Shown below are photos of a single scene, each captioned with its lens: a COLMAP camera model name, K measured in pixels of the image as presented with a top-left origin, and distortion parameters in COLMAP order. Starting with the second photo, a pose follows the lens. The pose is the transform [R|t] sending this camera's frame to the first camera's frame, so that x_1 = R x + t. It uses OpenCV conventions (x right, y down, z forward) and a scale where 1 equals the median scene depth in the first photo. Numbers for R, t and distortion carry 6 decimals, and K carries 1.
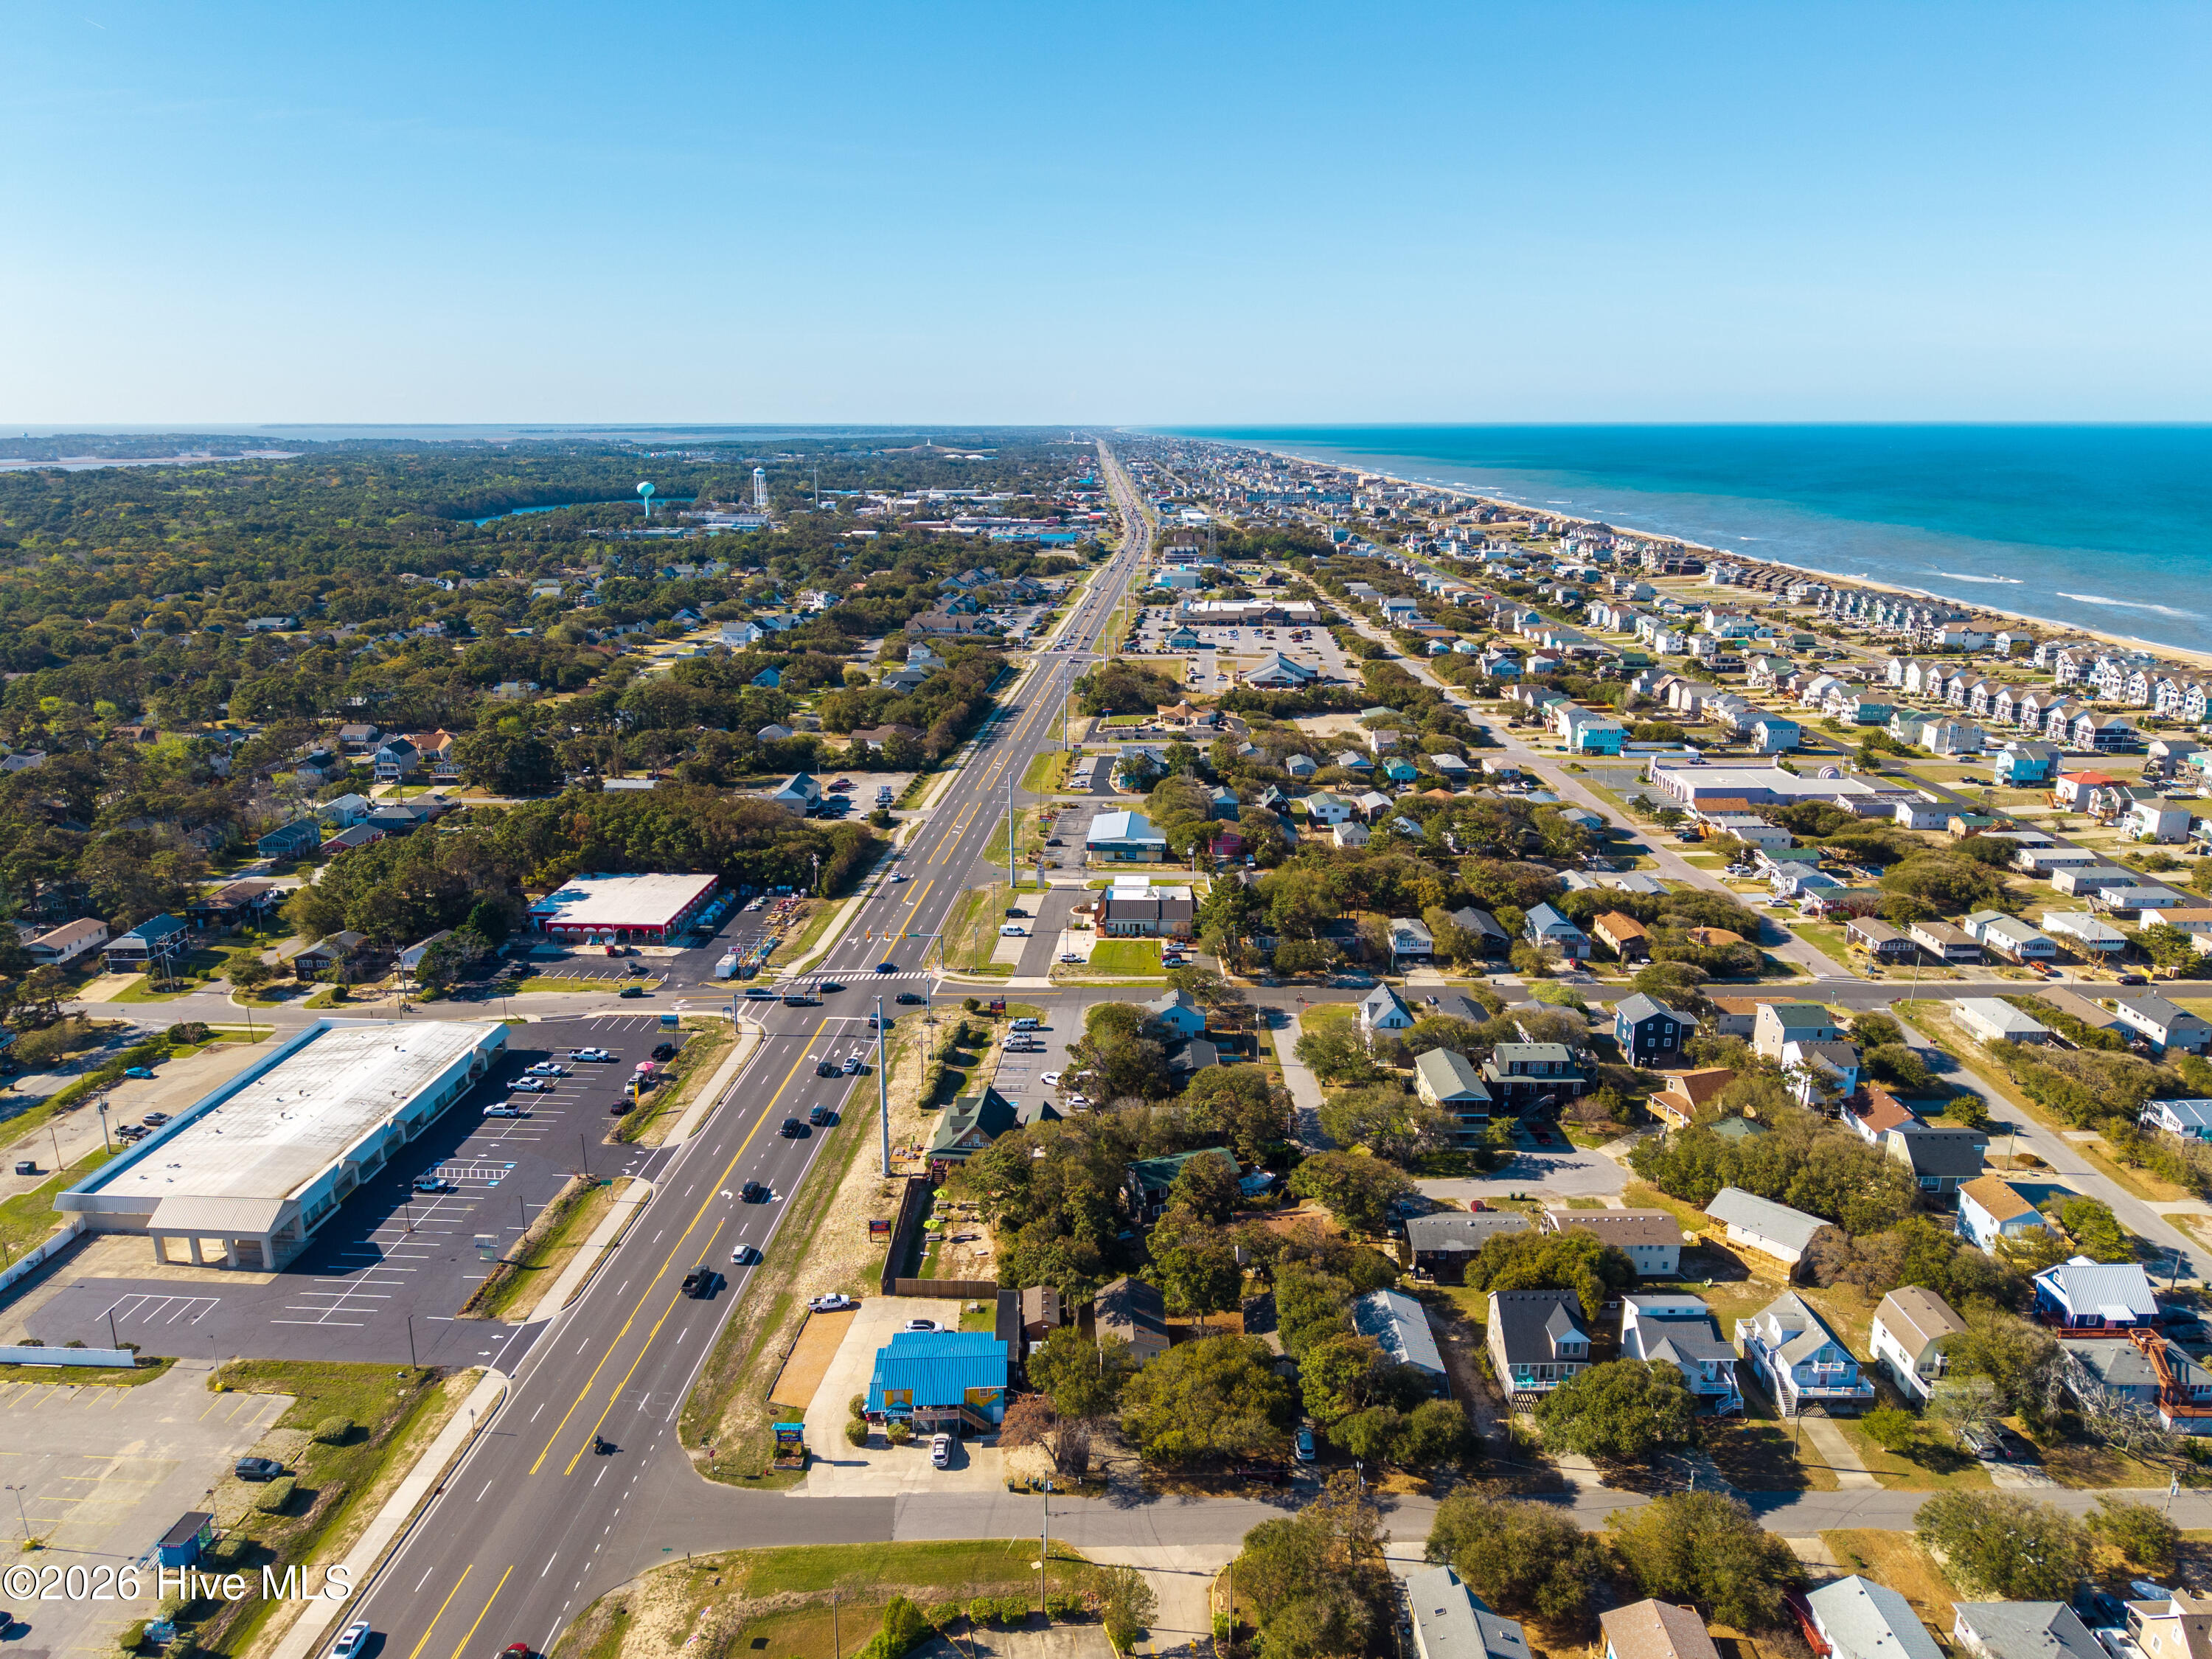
lens RADIAL K [[1473.3, 0, 1110.0], [0, 1473.3, 831.2], [0, 0, 1]] dist [0.048266, -0.052609]
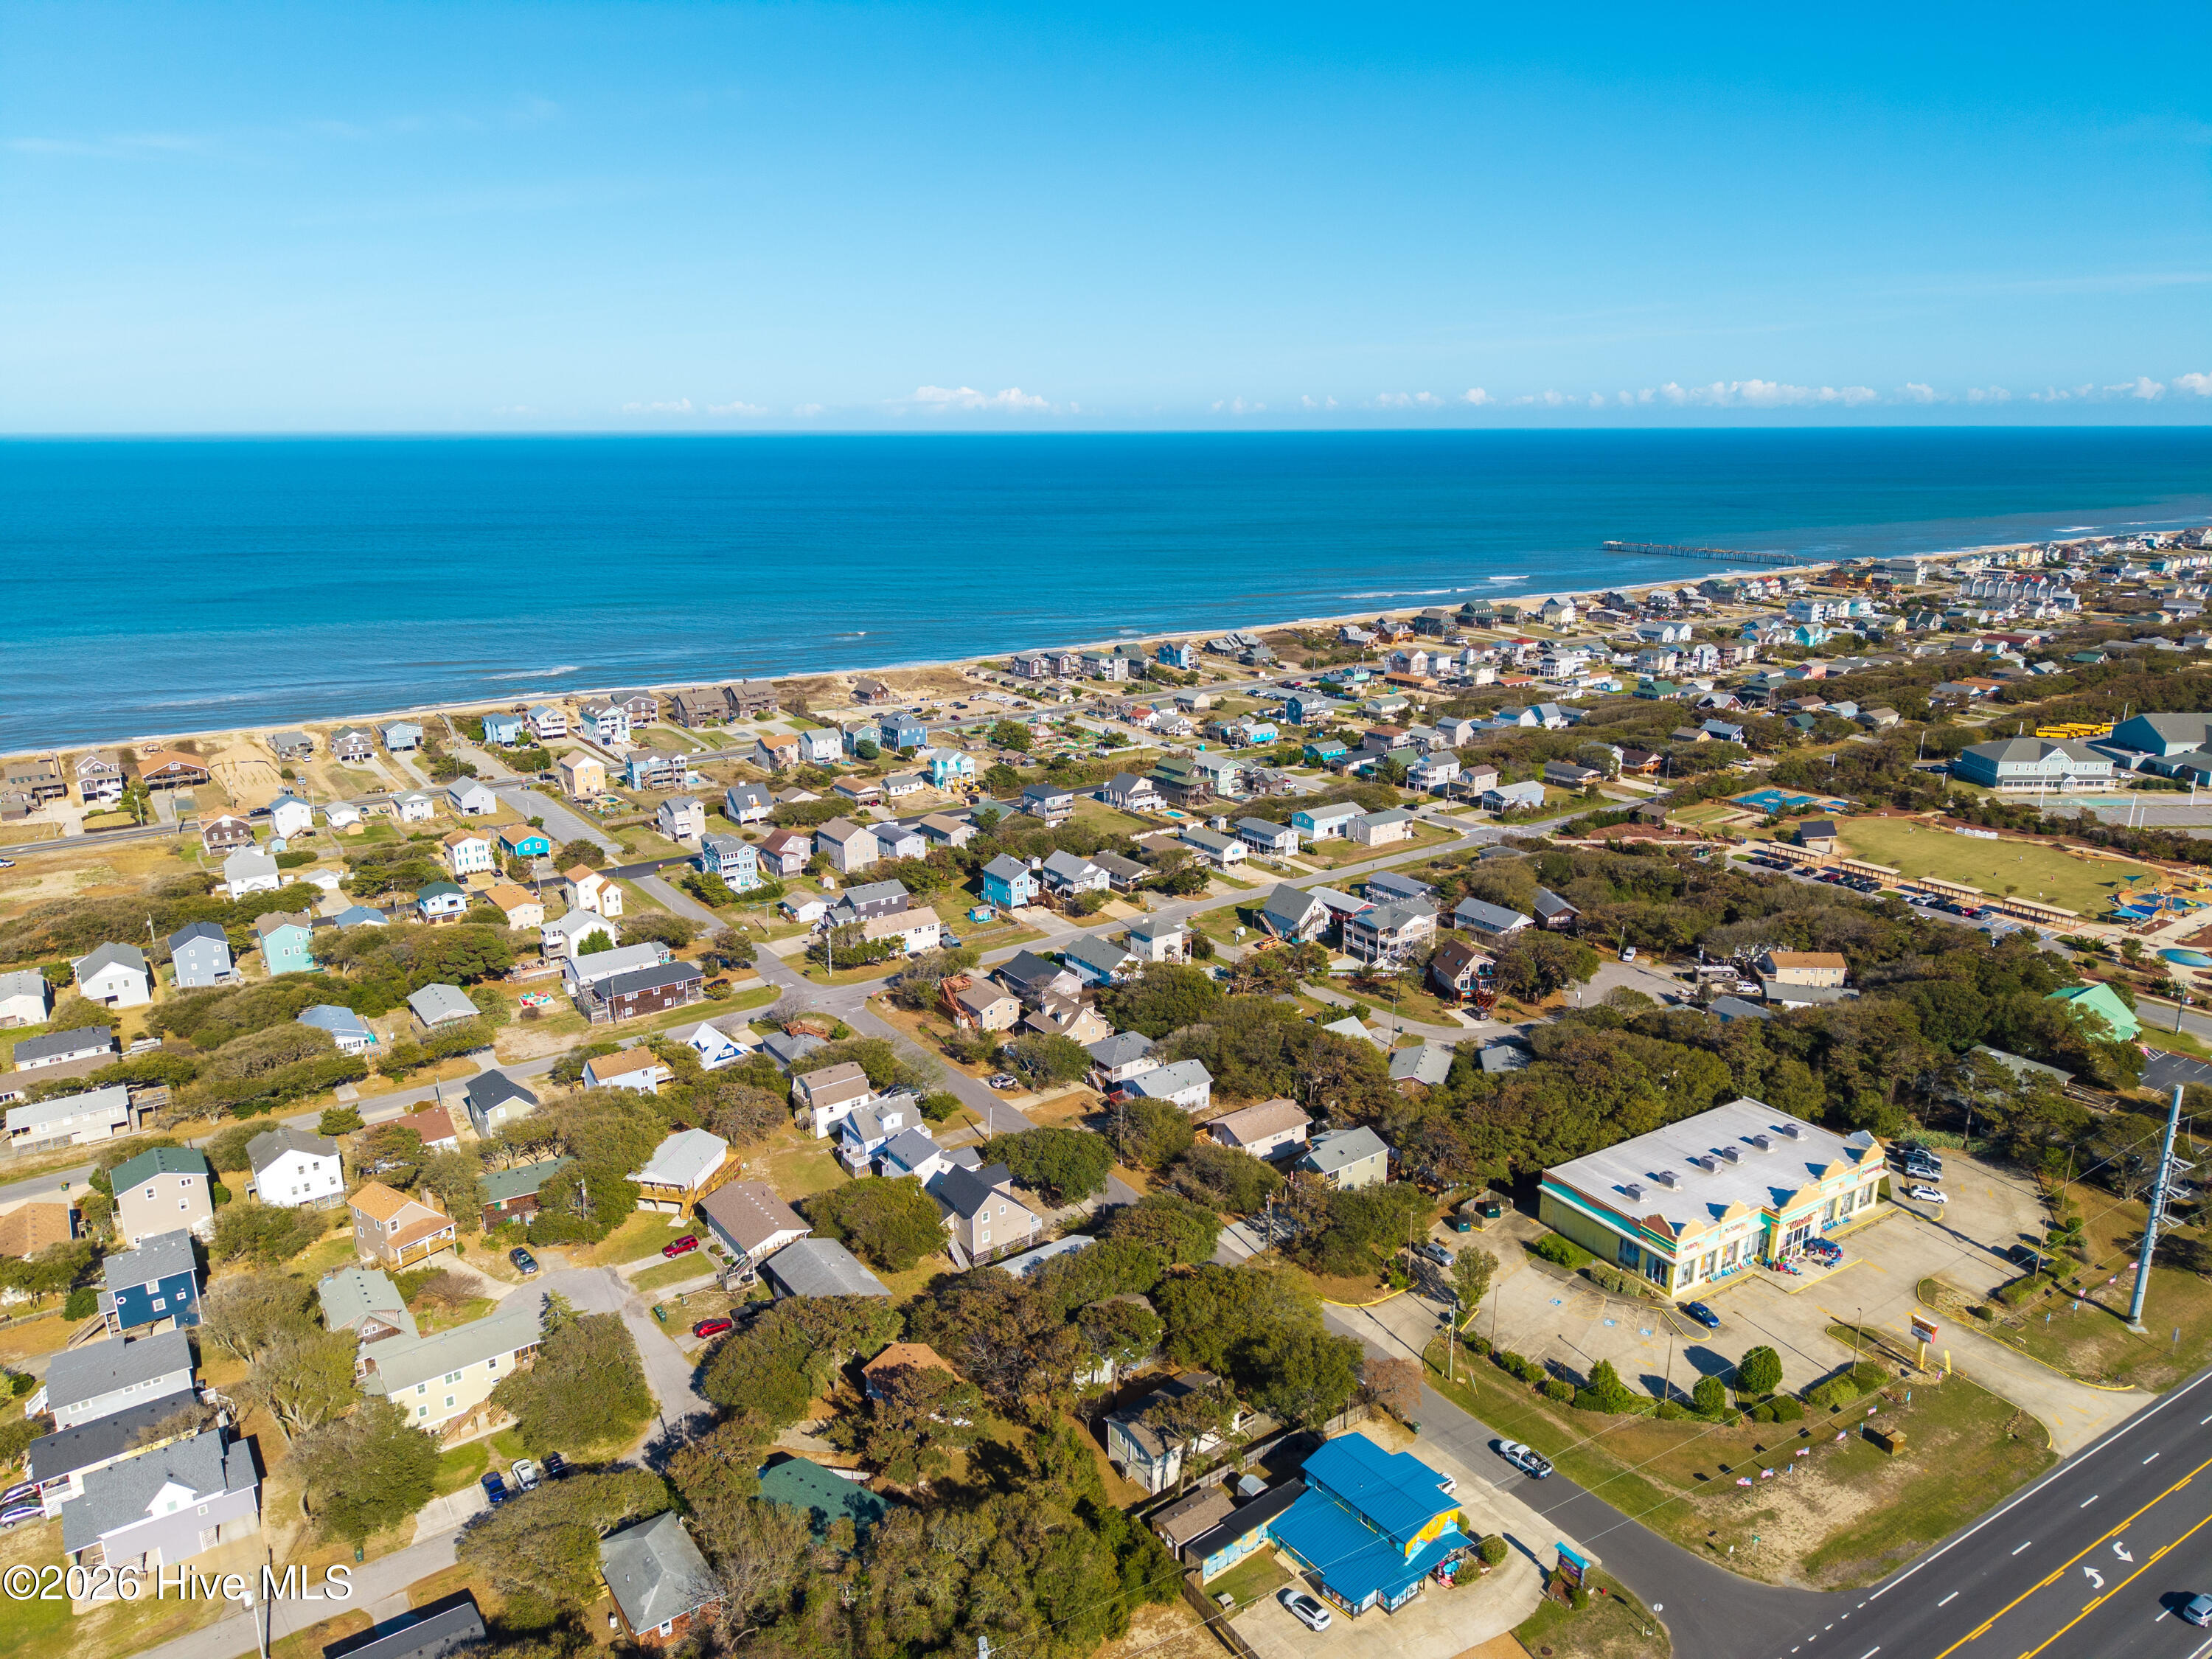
lens RADIAL K [[1457.6, 0, 1105.8], [0, 1457.6, 862.2], [0, 0, 1]] dist [0.079486, -0.098357]
pose [[-0.572103, -0.230500, 0.787127, -0.352285], [0.222076, 0.880315, 0.419199, -0.206993], [-0.789545, 0.414627, -0.452442, 0.781003]]
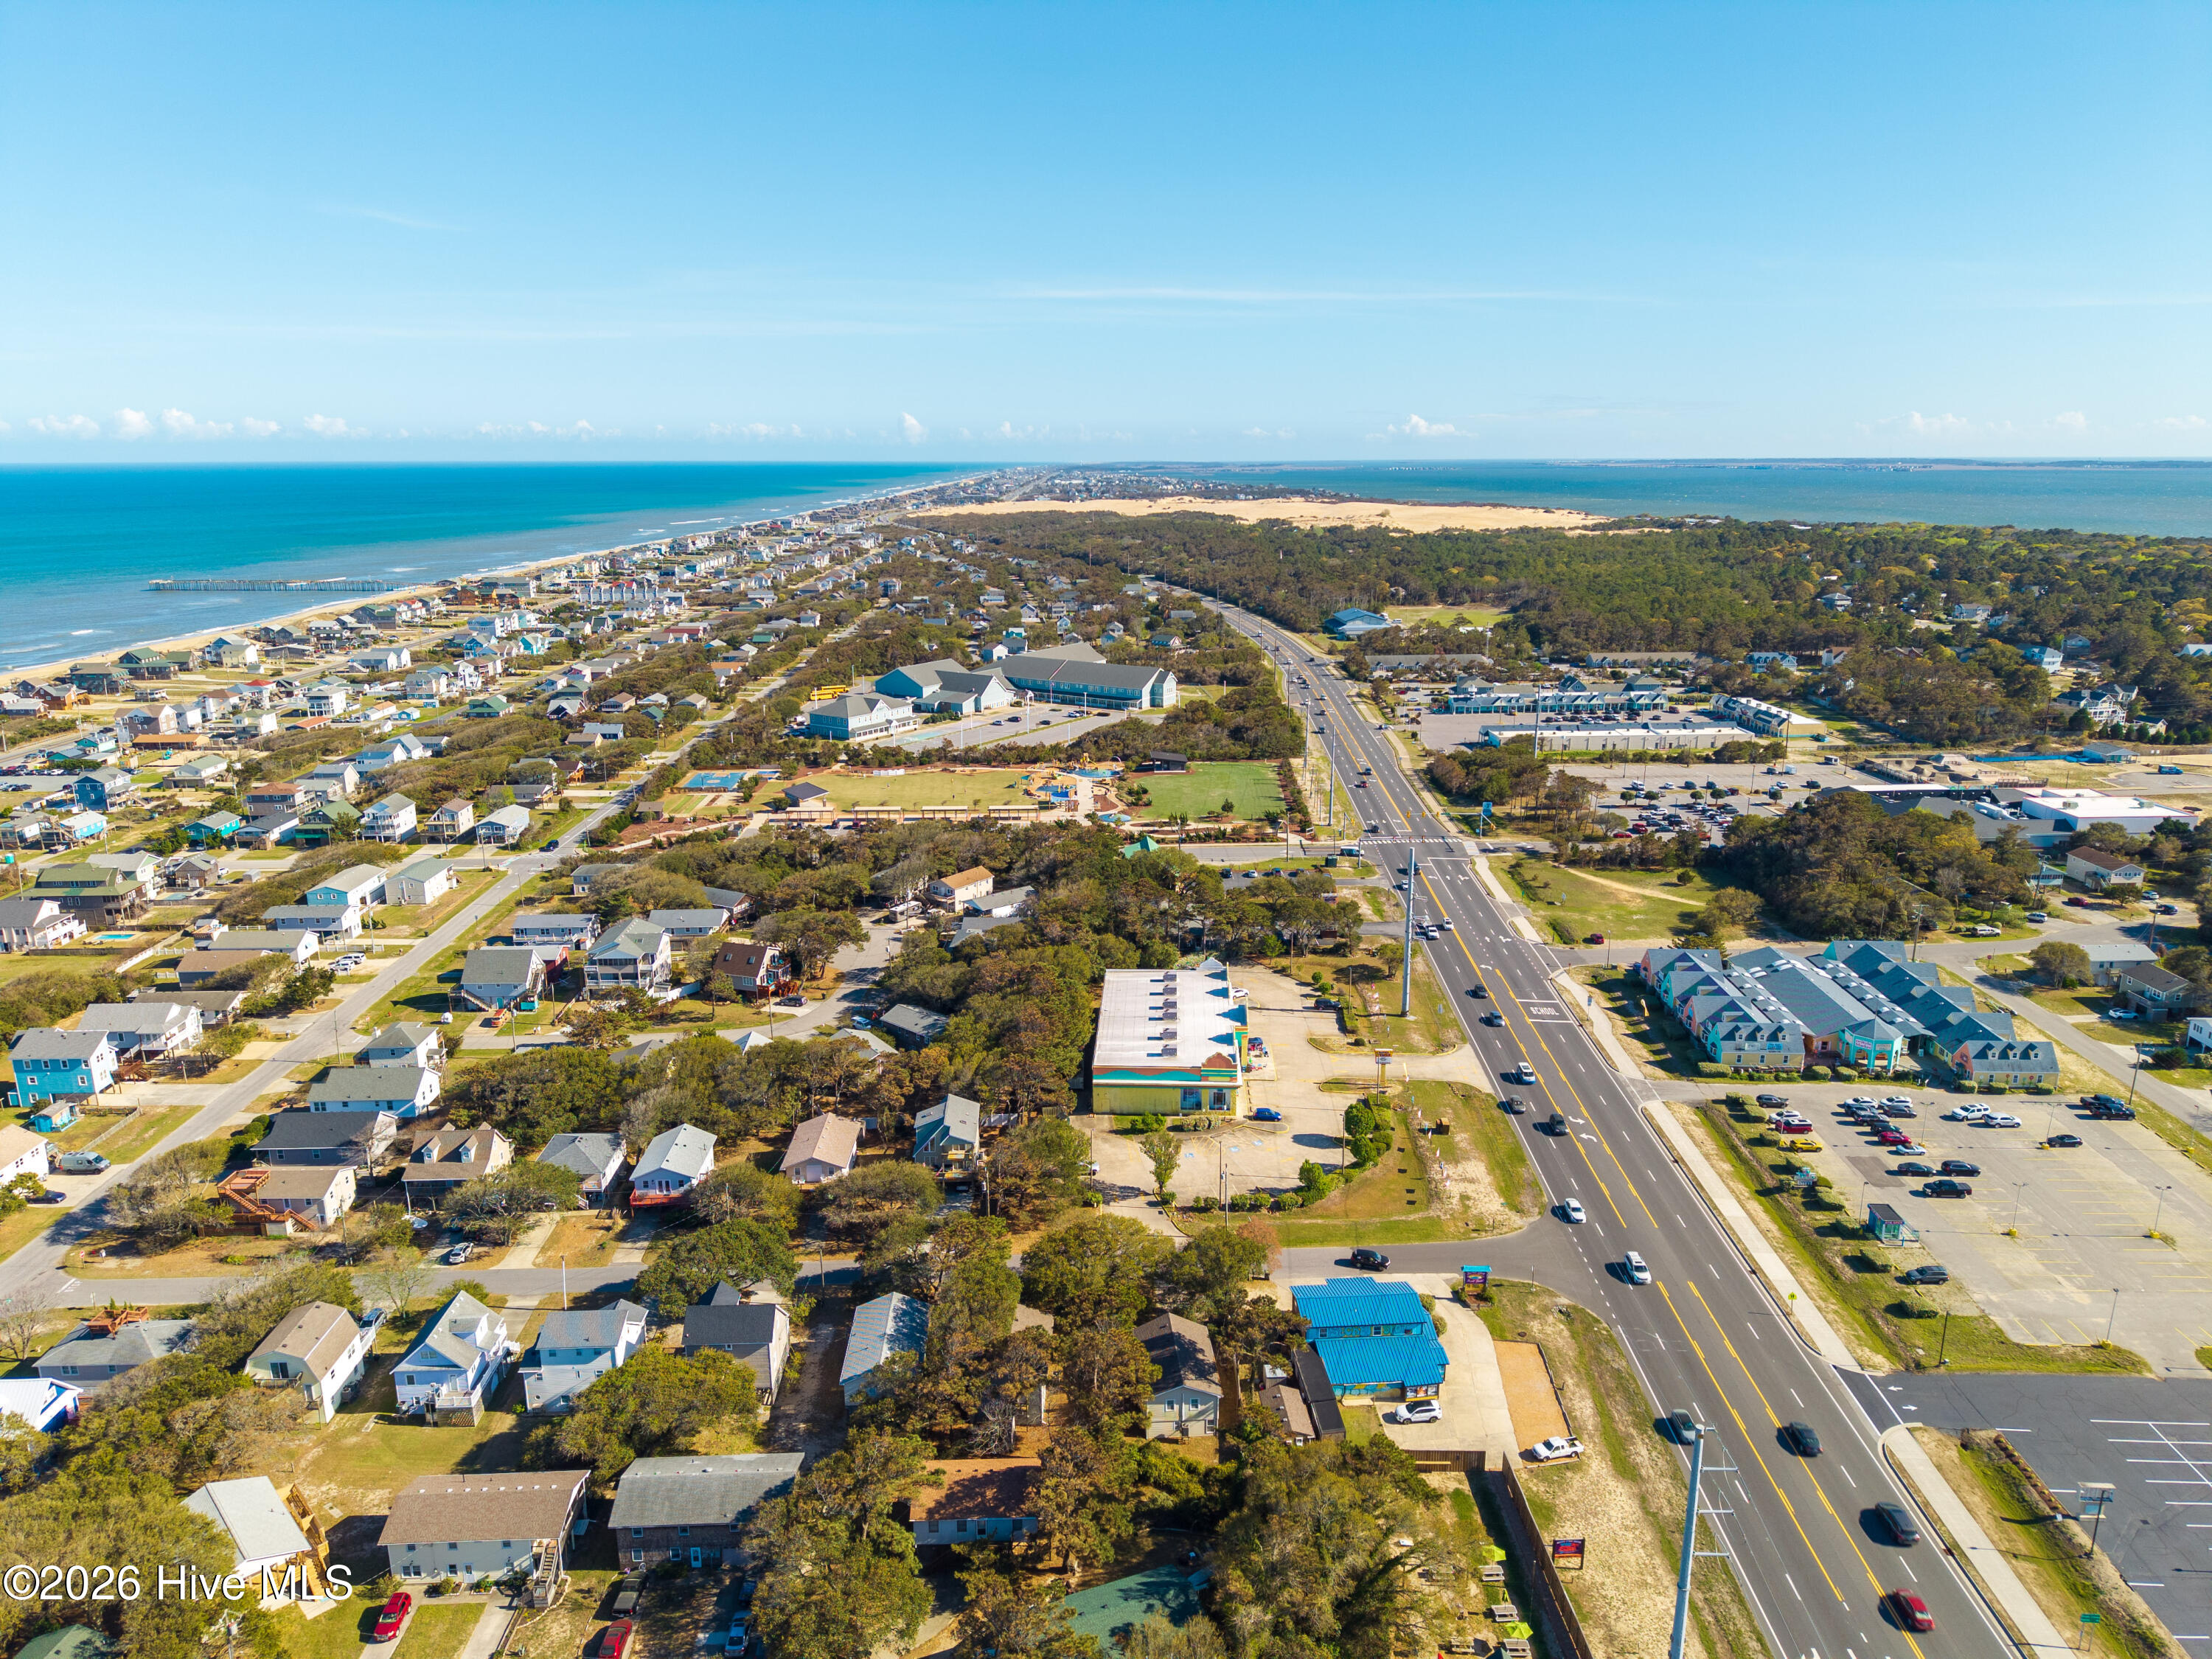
lens RADIAL K [[1473.3, 0, 1110.0], [0, 1473.3, 831.2], [0, 0, 1]] dist [0.048266, -0.052609]
pose [[-0.999716, 0.010518, -0.021393, 0.042491], [-0.001448, 0.868962, 0.494876, -0.235350], [0.023794, 0.494766, -0.868700, 0.975560]]
